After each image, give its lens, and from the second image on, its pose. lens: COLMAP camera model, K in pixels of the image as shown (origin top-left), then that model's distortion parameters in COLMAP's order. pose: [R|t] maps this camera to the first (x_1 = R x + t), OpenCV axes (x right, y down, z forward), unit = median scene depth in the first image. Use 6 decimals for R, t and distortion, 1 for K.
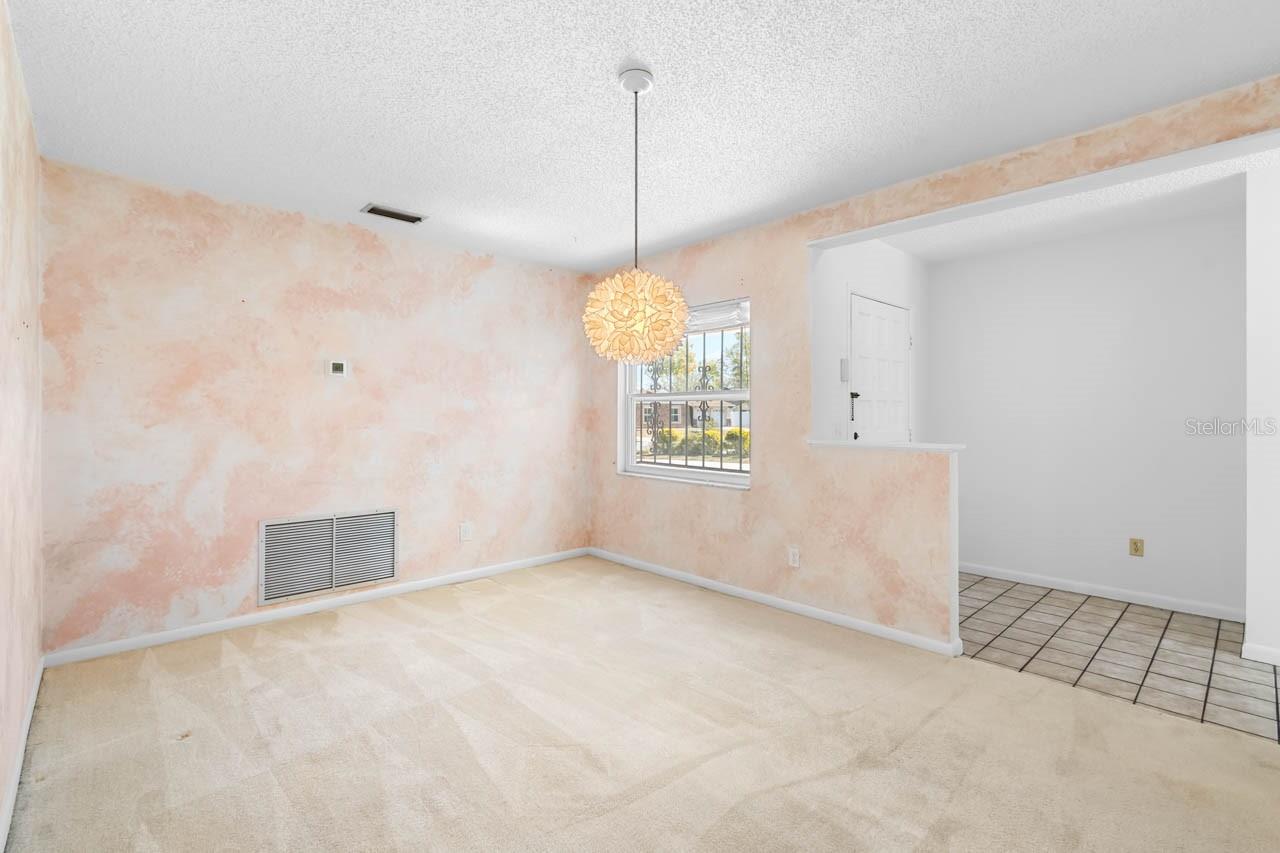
lens RADIAL K [[581.7, 0, 619.4], [0, 581.7, 413.9], [0, 0, 1]] dist [0.001189, -0.002438]
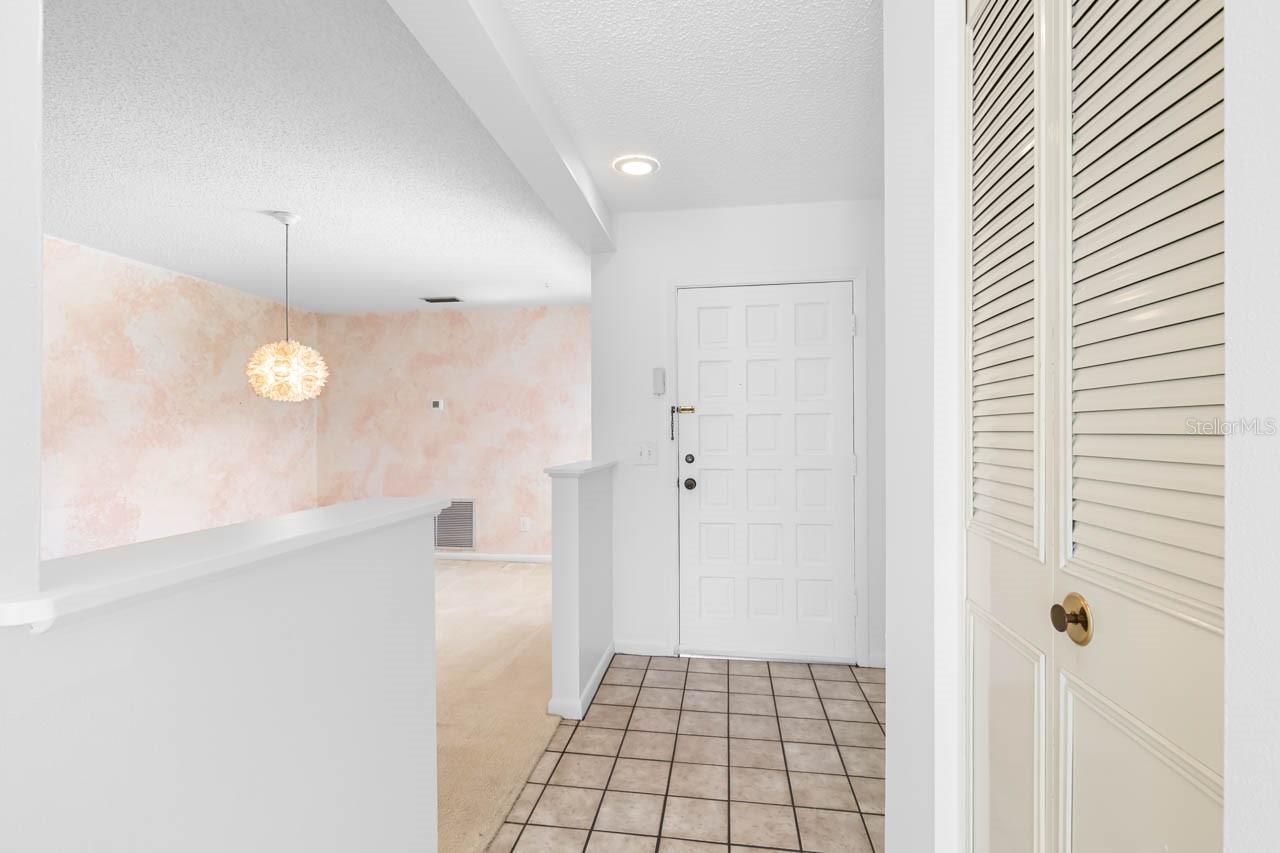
lens RADIAL K [[581.7, 0, 638.0], [0, 581.7, 431.4], [0, 0, 1]] dist [0.001189, -0.002438]
pose [[0.627119, -0.006829, -0.778894, 1.059868], [0.004766, 0.999976, -0.004930, 0.003203], [0.778909, -0.000621, 0.627136, 0.446067]]
